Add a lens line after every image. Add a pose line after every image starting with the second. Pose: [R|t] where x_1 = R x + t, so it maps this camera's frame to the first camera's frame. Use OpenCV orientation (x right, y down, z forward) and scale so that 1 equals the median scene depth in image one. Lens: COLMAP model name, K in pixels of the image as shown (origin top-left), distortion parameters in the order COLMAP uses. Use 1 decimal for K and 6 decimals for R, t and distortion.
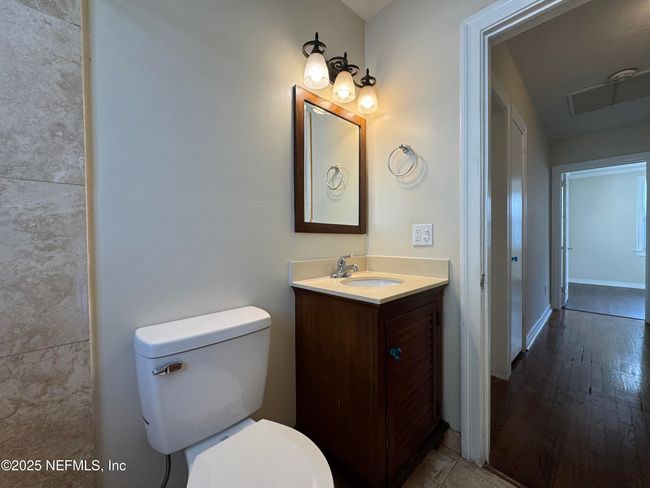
lens RADIAL K [[258.7, 0, 325.0], [0, 258.7, 244.0], [0, 0, 1]] dist [-0.001695, -0.000345]
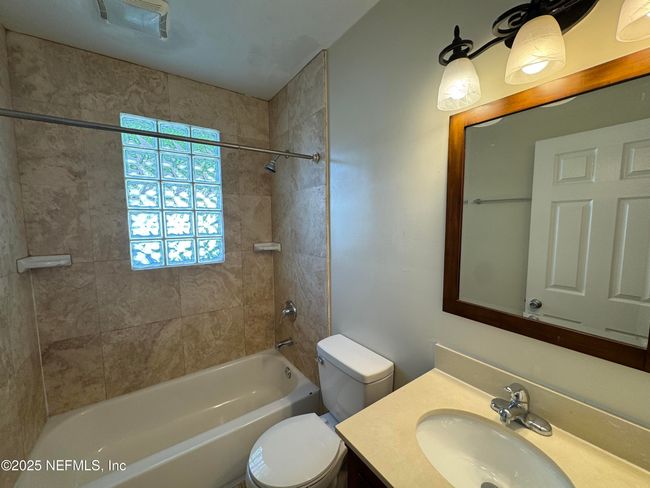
lens RADIAL K [[258.7, 0, 325.0], [0, 258.7, 244.0], [0, 0, 1]] dist [-0.001695, -0.000345]
pose [[-0.139609, 0.091069, -0.986010, 1.222457], [-0.004957, 0.995685, 0.092664, -0.561674], [0.990194, 0.017824, -0.138555, 1.328324]]
